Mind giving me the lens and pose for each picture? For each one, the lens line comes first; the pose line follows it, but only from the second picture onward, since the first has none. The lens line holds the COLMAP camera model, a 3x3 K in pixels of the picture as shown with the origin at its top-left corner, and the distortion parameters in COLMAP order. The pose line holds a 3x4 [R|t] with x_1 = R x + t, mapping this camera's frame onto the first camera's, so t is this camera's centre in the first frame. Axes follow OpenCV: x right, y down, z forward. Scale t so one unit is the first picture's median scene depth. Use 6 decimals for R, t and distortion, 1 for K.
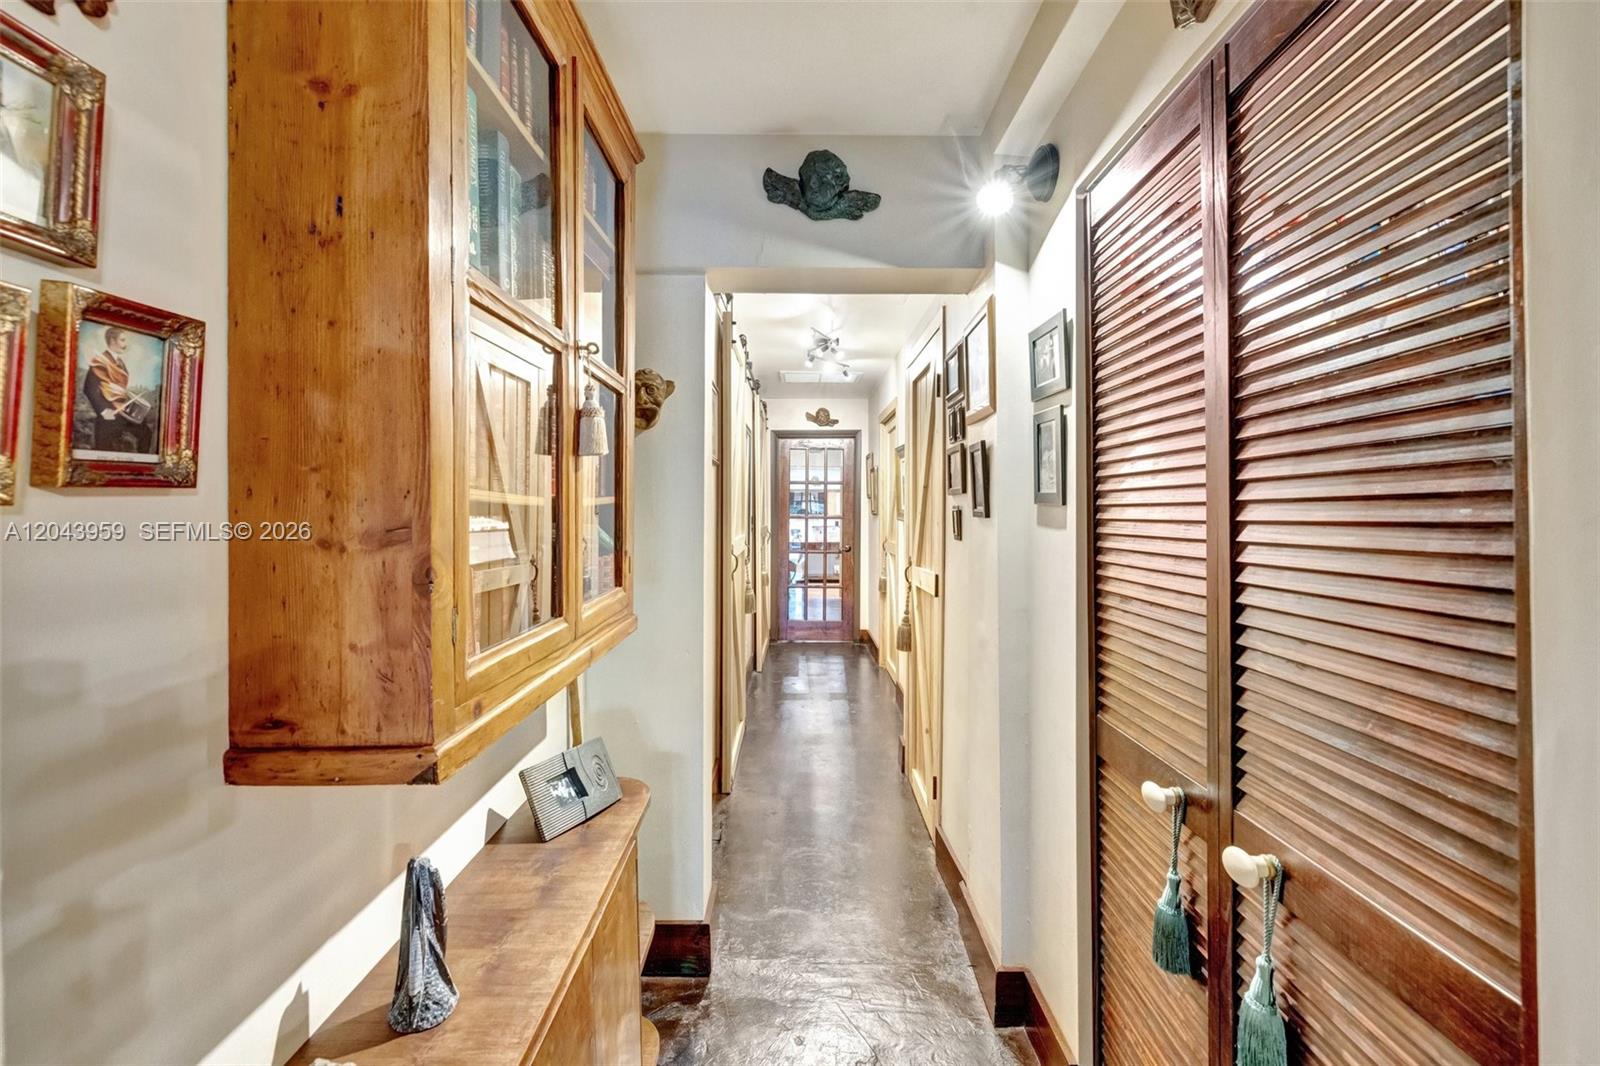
lens RADIAL K [[668.6, 0, 699.6], [0, 668.6, 515.4], [0, 0, 1]] dist [0.001916, 0.000000]
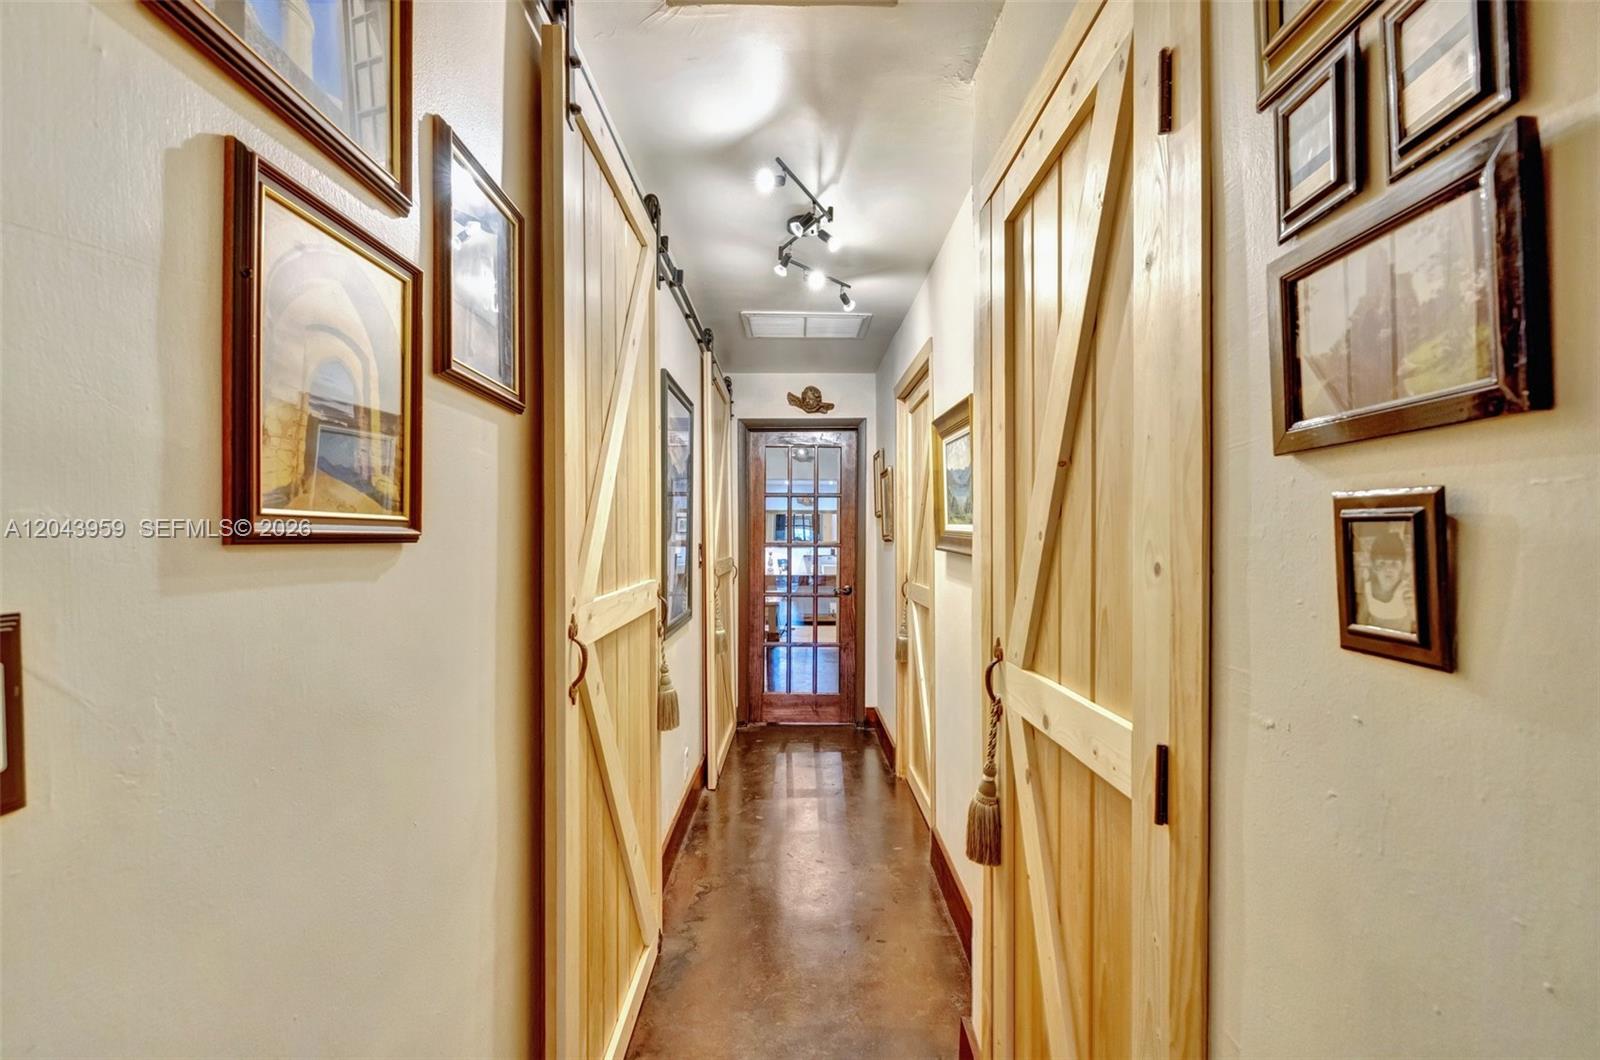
lens RADIAL K [[668.6, 0, 801.4], [0, 668.6, 532.0], [0, 0, 1]] dist [0.001916, 0.000000]
pose [[0.988033, 0.000504, 0.154243, 0.067845], [0.001744, 0.999894, -0.014439, -0.000460], [-0.154234, 0.014535, 0.987927, 0.323071]]
